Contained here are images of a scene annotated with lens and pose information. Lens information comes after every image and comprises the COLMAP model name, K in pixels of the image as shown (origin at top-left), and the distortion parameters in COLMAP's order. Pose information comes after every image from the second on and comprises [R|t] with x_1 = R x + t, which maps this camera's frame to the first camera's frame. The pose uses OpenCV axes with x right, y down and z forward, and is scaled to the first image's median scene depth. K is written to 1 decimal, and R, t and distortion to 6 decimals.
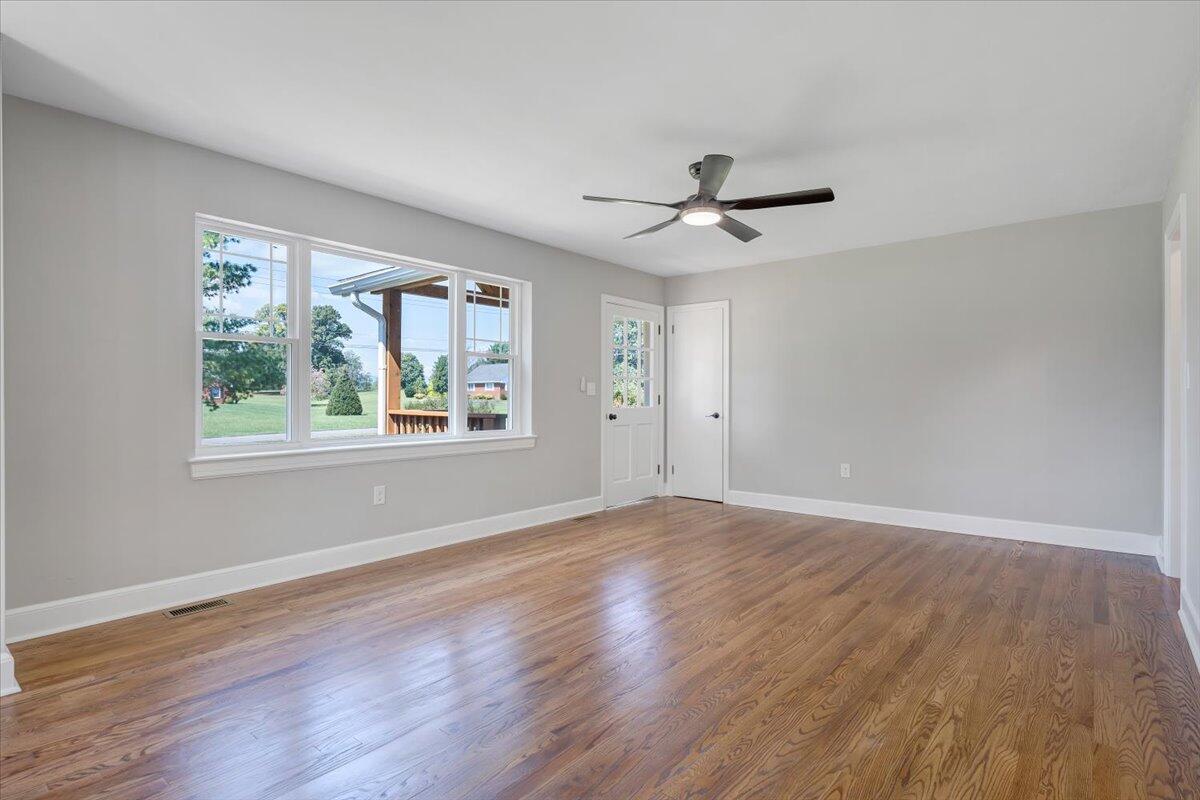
lens RADIAL K [[600.2, 0, 570.4], [0, 600.2, 397.7], [0, 0, 1]] dist [-0.002340, -0.000177]
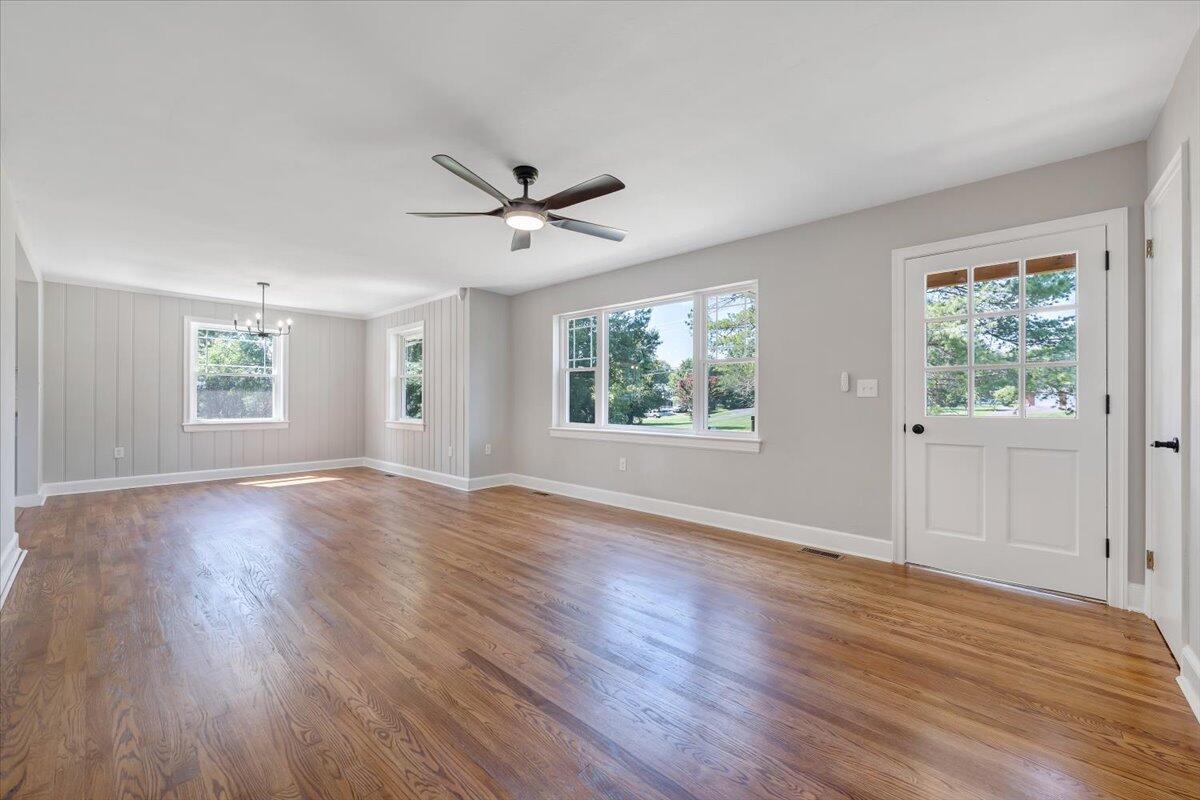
lens RADIAL K [[459.2, 0, 601.1], [0, 459.2, 395.6], [0, 0, 1]] dist [0.000072, -0.000047]
pose [[-0.010092, -0.010933, -0.999889, 0.794987], [-0.003498, 0.999934, -0.010898, 0.002968], [0.999943, 0.003388, -0.010129, 0.908763]]
